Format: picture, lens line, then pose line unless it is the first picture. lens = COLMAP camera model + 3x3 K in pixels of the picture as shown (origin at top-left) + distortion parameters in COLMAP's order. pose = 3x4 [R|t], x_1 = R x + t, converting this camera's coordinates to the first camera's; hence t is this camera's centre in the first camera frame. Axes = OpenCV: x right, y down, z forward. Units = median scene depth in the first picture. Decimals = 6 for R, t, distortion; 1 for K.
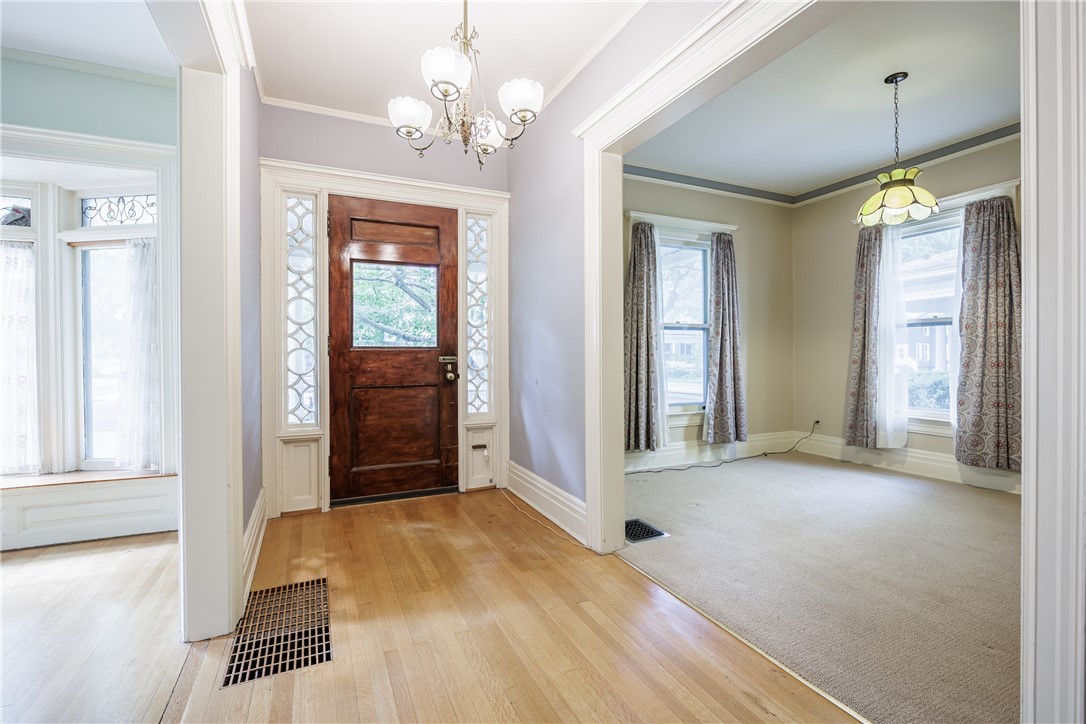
lens RADIAL K [[488.1, 0, 548.5], [0, 488.1, 359.5], [0, 0, 1]] dist [-0.009628, 0.000580]
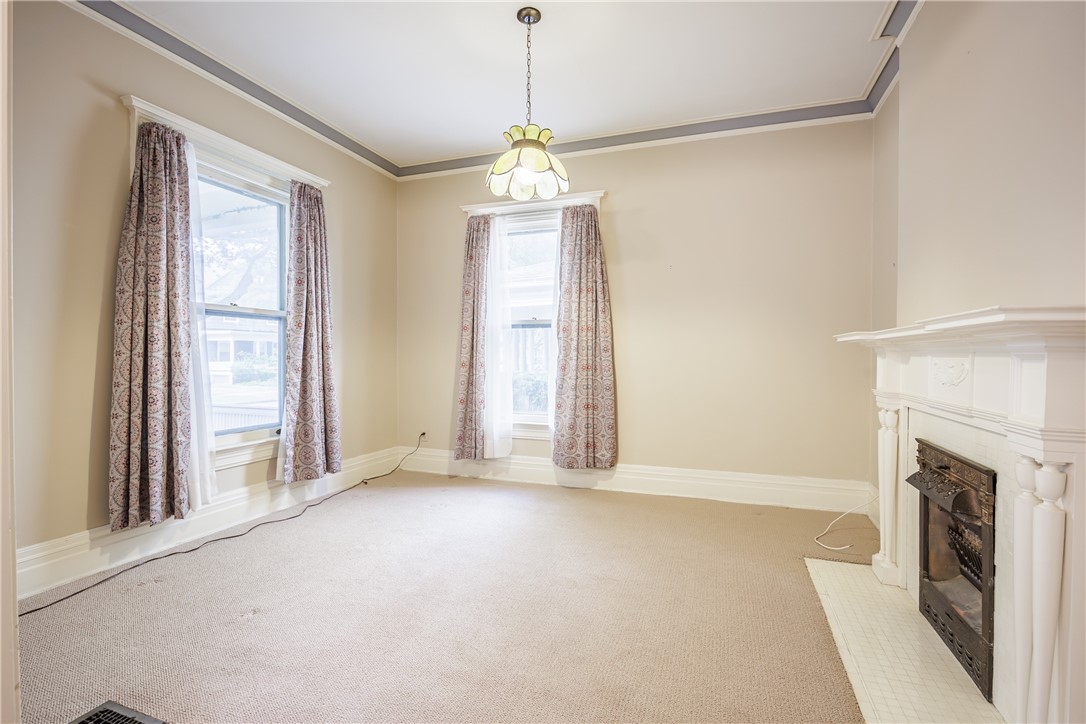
lens RADIAL K [[488.1, 0, 548.5], [0, 488.1, 359.5], [0, 0, 1]] dist [-0.009628, 0.000580]
pose [[0.706528, 0.002419, 0.707681, 0.109083], [-0.001891, 0.999997, -0.001529, -0.003678], [-0.707683, -0.000258, 0.706531, 0.261953]]
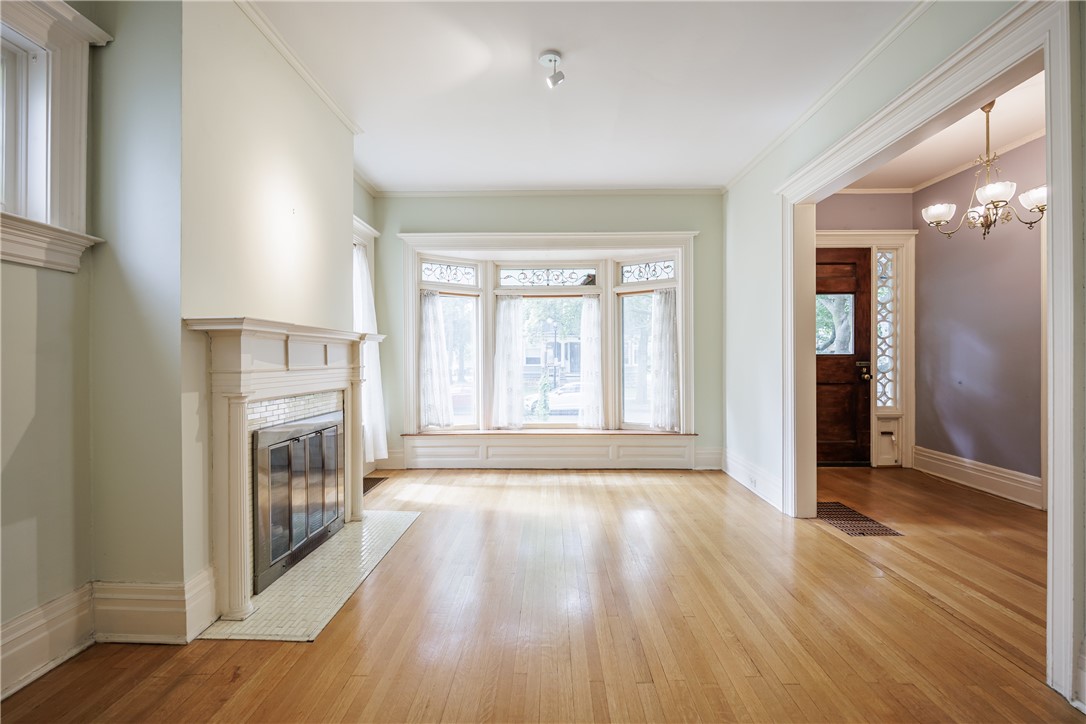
lens RADIAL K [[488.1, 0, 548.5], [0, 488.1, 359.5], [0, 0, 1]] dist [-0.009628, 0.000580]
pose [[0.897605, 0.003259, -0.440790, -0.478200], [-0.005316, 0.999980, -0.003431, -0.003609], [0.440770, 0.005423, 0.897604, -0.659719]]
